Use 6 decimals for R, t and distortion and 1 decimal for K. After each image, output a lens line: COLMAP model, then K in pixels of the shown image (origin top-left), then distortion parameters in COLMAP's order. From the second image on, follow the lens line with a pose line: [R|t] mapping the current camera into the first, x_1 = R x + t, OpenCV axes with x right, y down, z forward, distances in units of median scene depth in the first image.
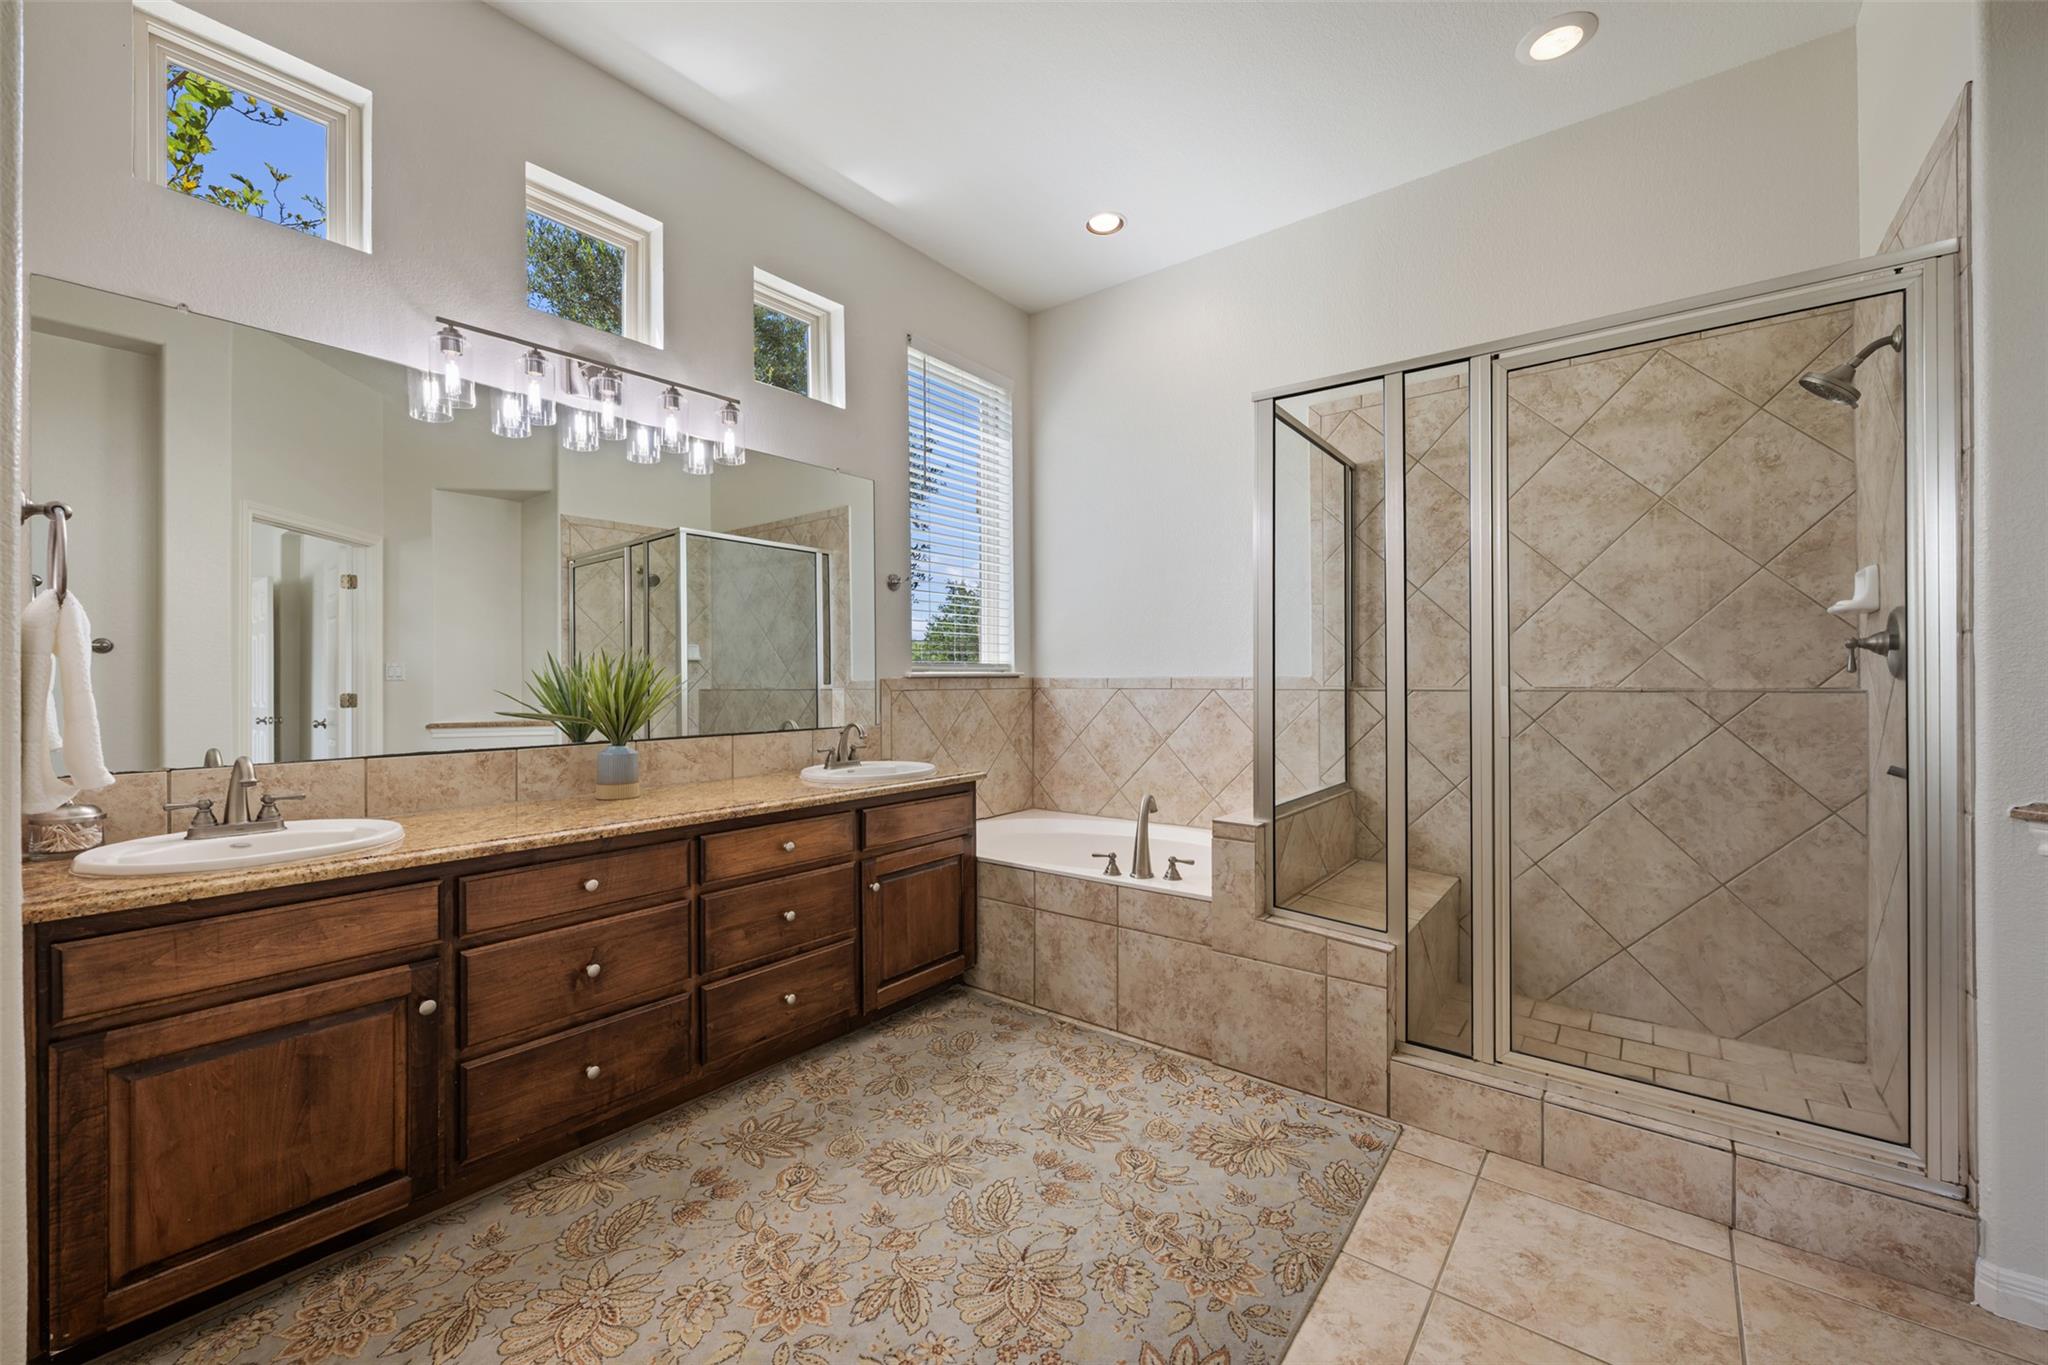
lens RADIAL K [[816.3, 0, 1029.4], [0, 816.3, 678.9], [0, 0, 1]] dist [0.000121, 0.000154]
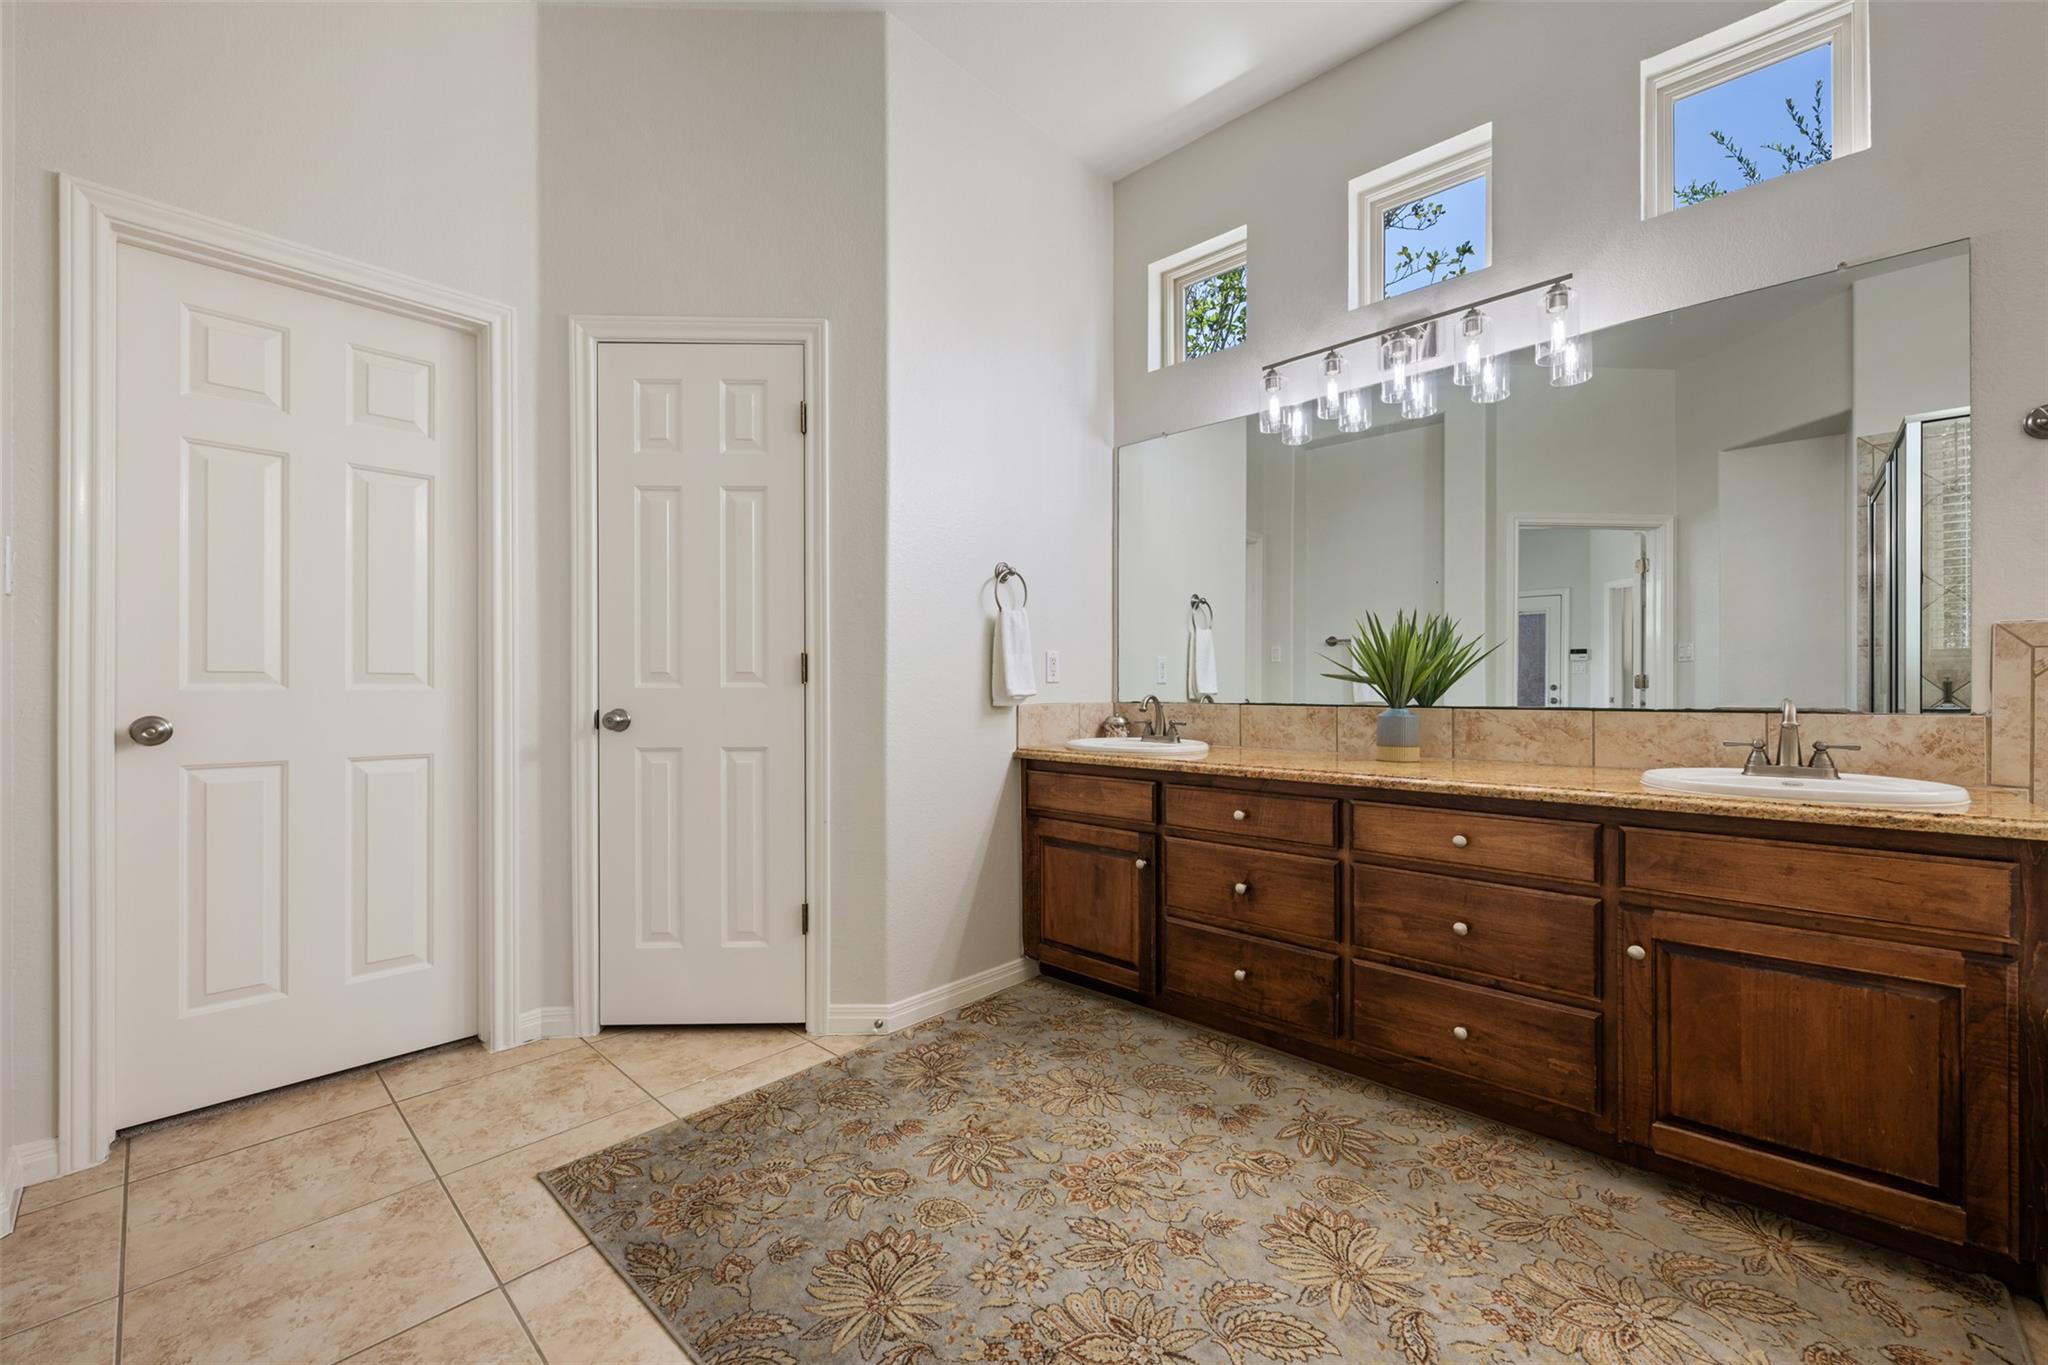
lens RADIAL K [[816.3, 0, 1017.8], [0, 816.3, 686.2], [0, 0, 1]] dist [0.000121, 0.000154]
pose [[-0.086350, 0.006072, -0.996246, 0.592082], [0.001811, 0.999981, 0.005937, 0.054461], [0.996263, -0.001292, -0.086359, 0.708098]]
